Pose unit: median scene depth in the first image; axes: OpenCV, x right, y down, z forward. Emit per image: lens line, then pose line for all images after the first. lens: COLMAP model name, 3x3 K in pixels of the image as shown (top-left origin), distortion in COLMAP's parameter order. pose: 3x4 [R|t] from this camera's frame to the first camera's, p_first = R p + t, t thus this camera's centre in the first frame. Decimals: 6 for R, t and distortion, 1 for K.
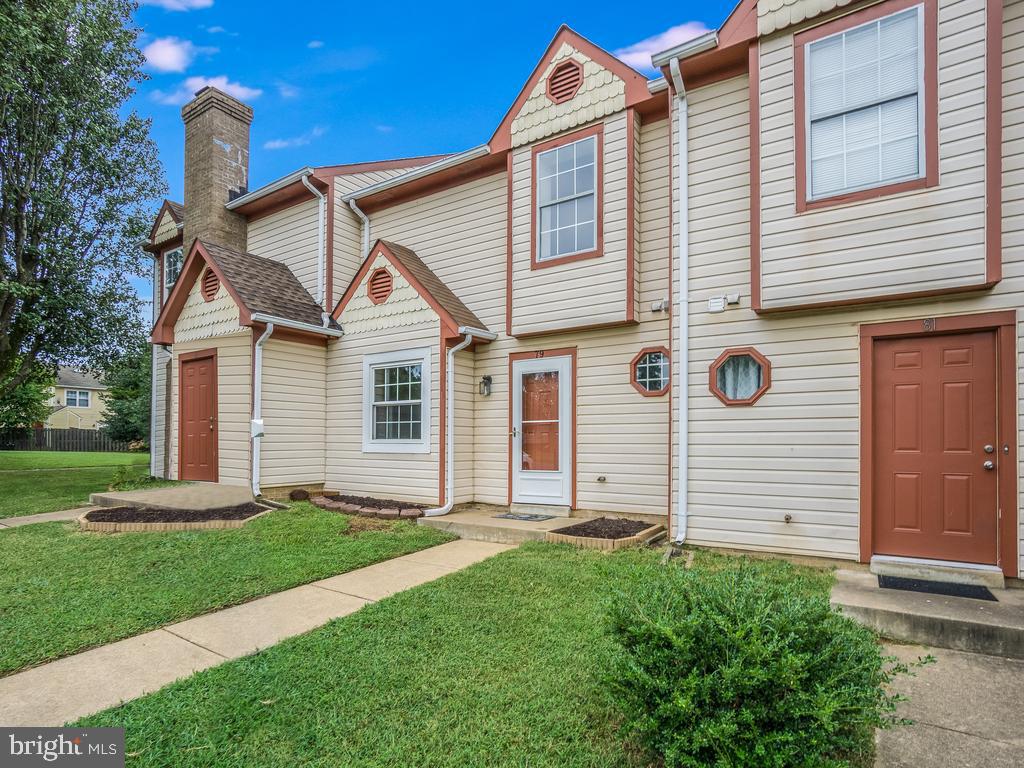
lens RADIAL K [[531.0, 0, 511.9], [0, 531.0, 429.2], [0, 0, 1]] dist [0.000092, 0.001648]
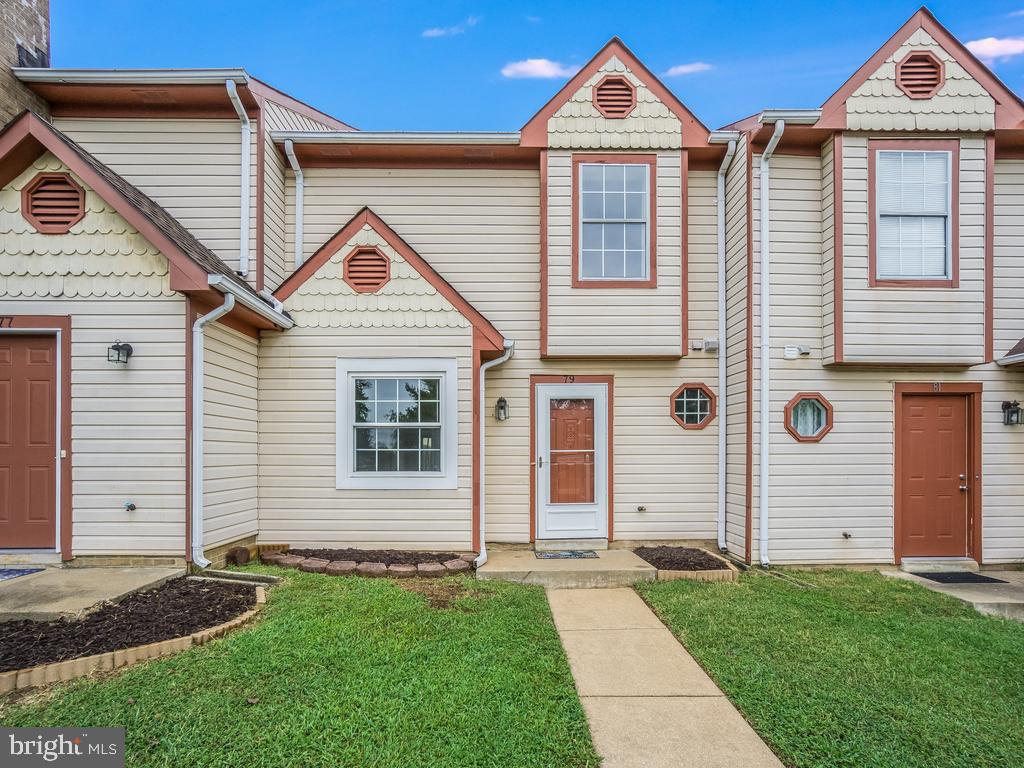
lens RADIAL K [[486.6, 0, 512.1], [0, 486.6, 457.3], [0, 0, 1]] dist [-0.012927, 0.007970]
pose [[0.836480, -0.003861, 0.547984, -0.527189], [-0.008275, 0.999772, 0.019676, -0.019868], [-0.547935, -0.020993, 0.836258, 0.349792]]
